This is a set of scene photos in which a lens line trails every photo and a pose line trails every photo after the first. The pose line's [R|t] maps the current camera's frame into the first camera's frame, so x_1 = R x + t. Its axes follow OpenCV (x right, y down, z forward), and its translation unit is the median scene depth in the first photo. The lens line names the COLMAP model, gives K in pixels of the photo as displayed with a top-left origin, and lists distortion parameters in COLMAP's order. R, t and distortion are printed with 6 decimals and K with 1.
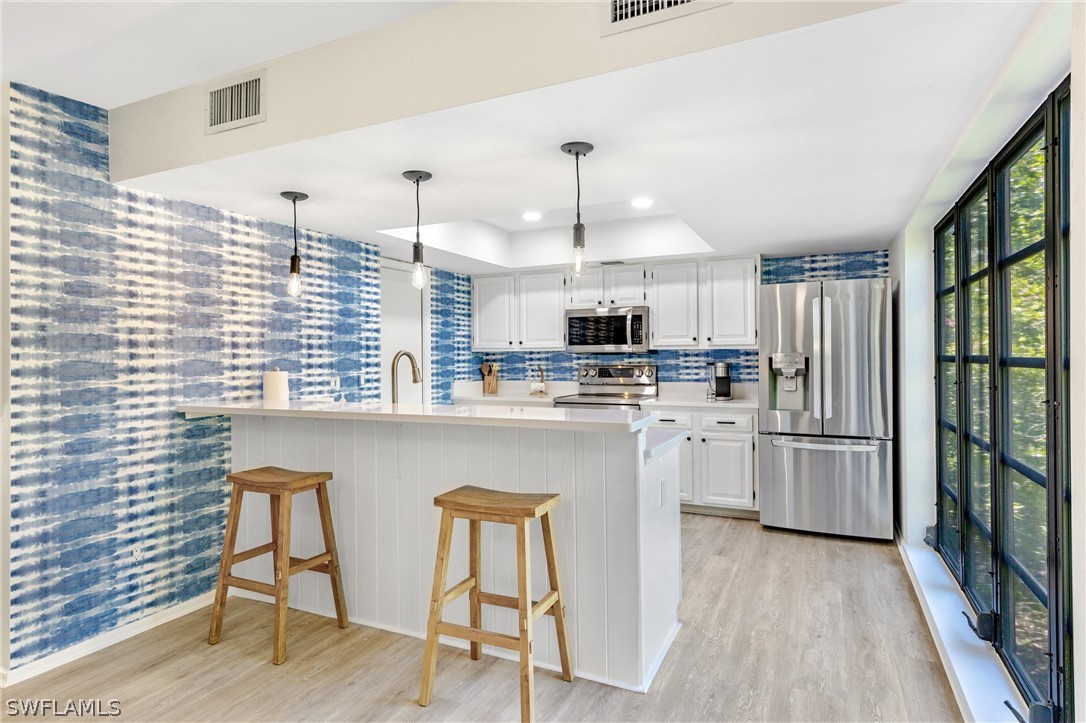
lens RADIAL K [[571.4, 0, 543.0], [0, 571.4, 361.5], [0, 0, 1]] dist [-0.000923, -0.000201]
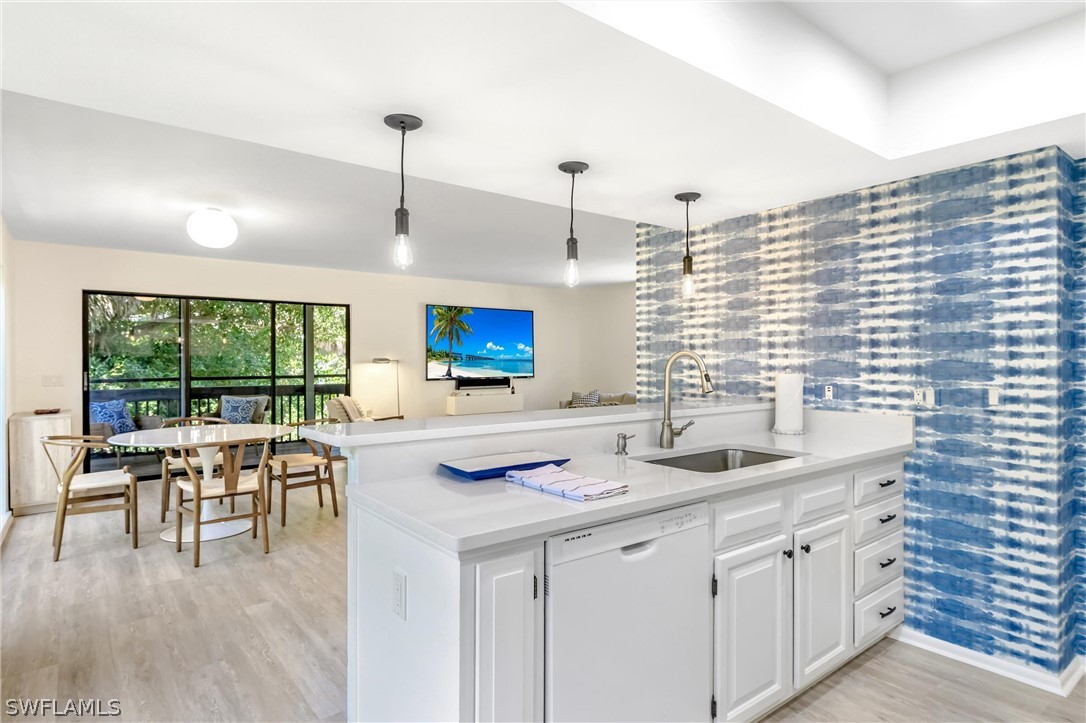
lens RADIAL K [[571.4, 0, 543.0], [0, 571.4, 361.5], [0, 0, 1]] dist [-0.000923, -0.000201]
pose [[-0.421115, 0.010919, -0.906941, 0.463872], [-0.005258, 0.999881, 0.014479, -0.011353], [0.906992, 0.010866, -0.421008, 0.953939]]
